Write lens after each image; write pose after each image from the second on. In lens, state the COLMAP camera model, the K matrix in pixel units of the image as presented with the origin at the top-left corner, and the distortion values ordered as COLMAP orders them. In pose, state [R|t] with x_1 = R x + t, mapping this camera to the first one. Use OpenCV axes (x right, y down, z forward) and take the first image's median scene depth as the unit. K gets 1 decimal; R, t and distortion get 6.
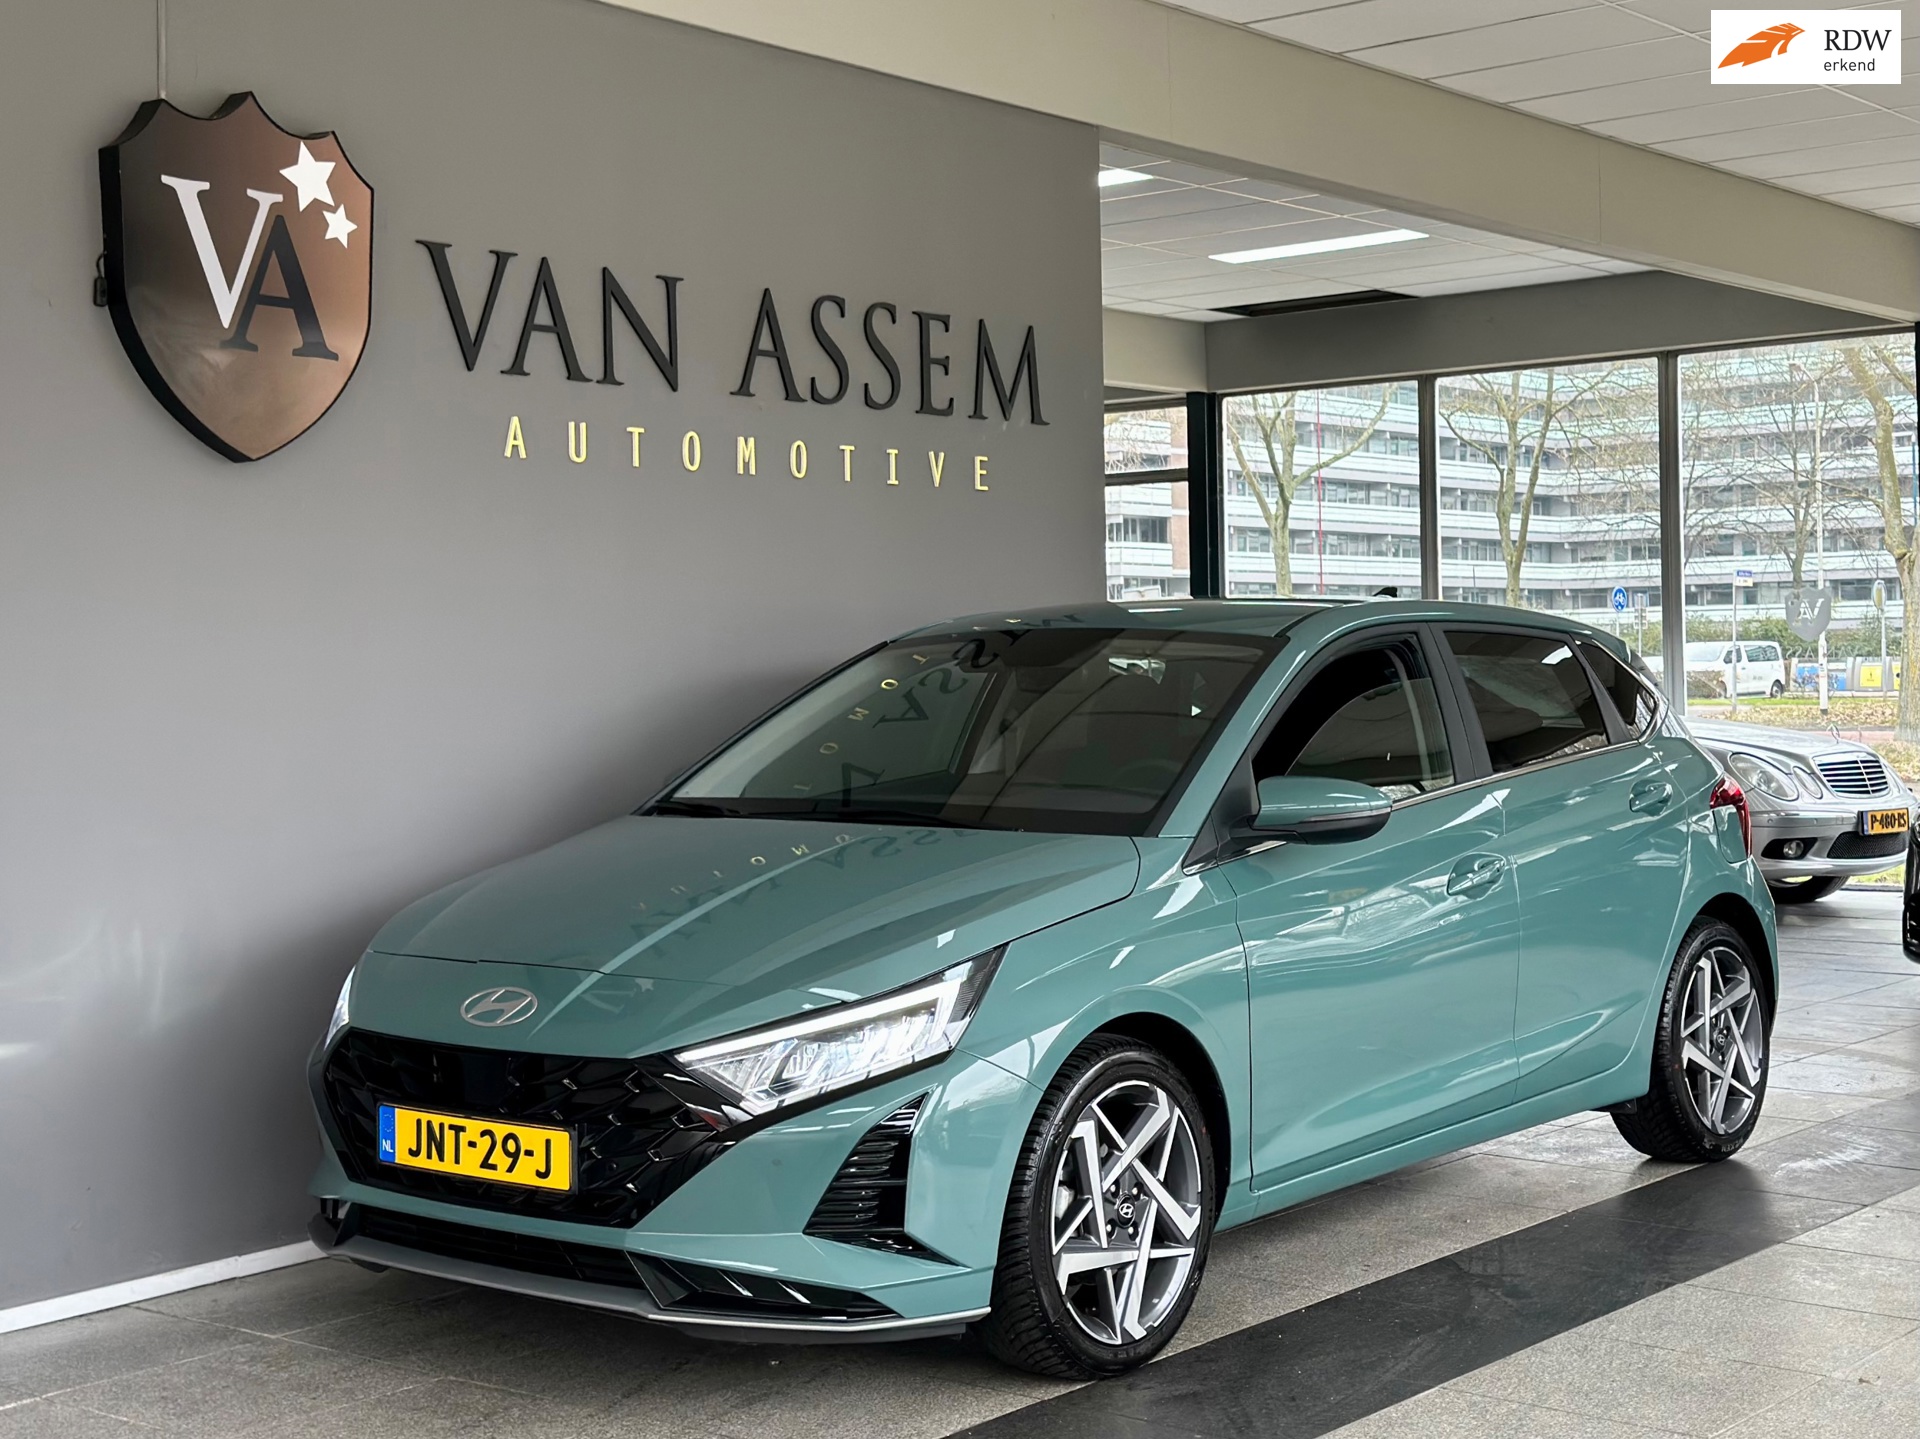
lens RADIAL K [[2724.8, 0, 952.1], [0, 2724.8, 595.6], [0, 0, 1]] dist [0.106631, -0.094519]
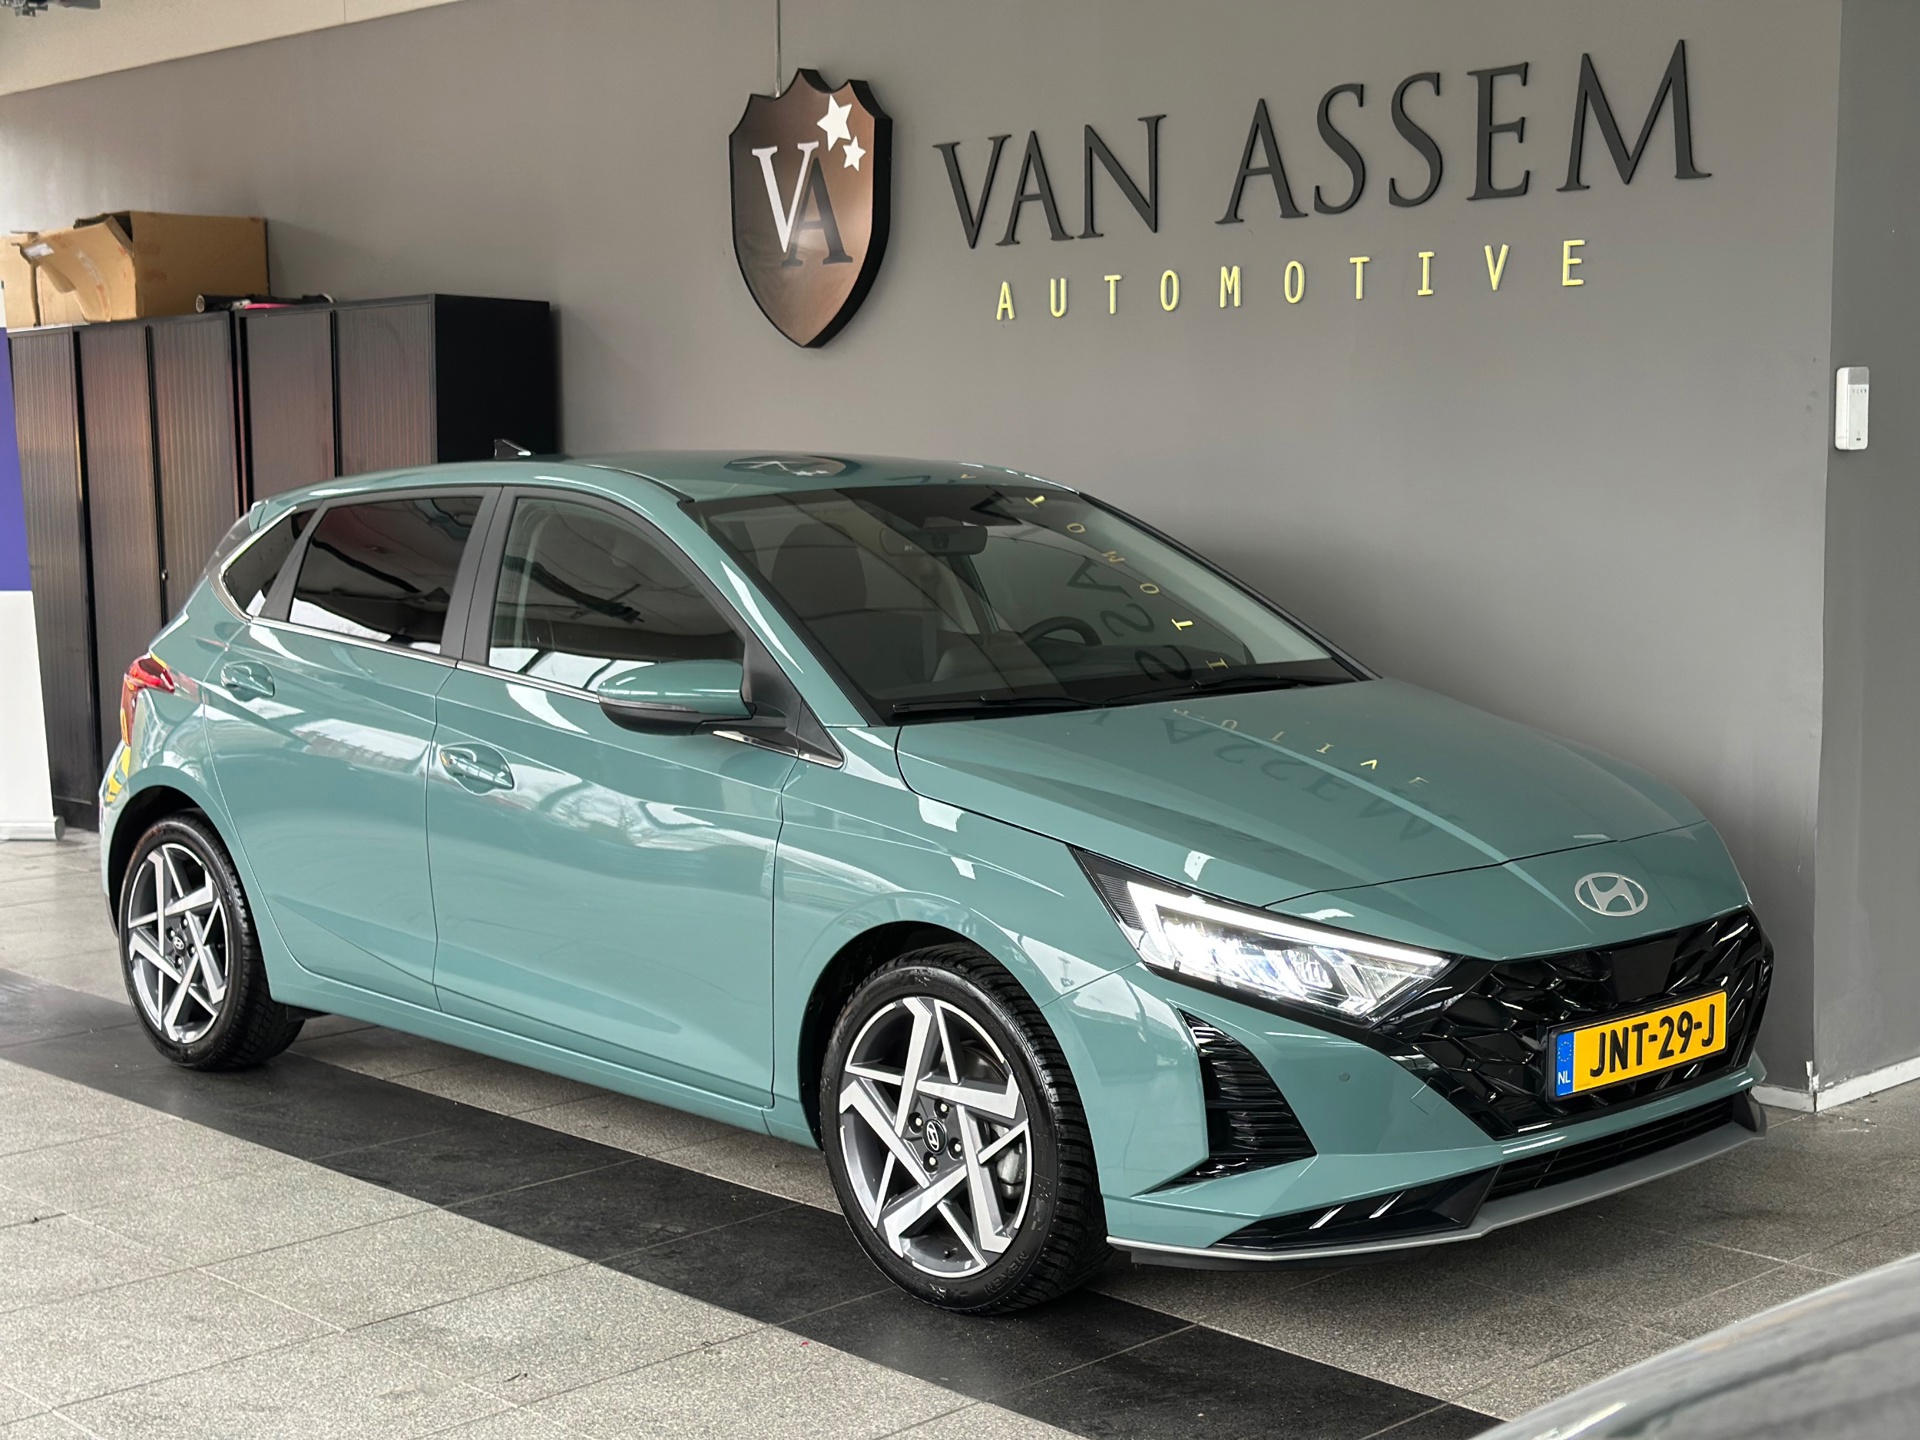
lens RADIAL K [[2646.9, 0, 963.0], [0, 2646.9, 776.1], [0, 0, 1]] dist [0.142851, -0.319941]
pose [[-0.131753, 0.140241, -0.981312, 0.808988], [0.038832, 0.989912, 0.136256, -0.011057], [0.990522, -0.020154, -0.135870, 0.945244]]
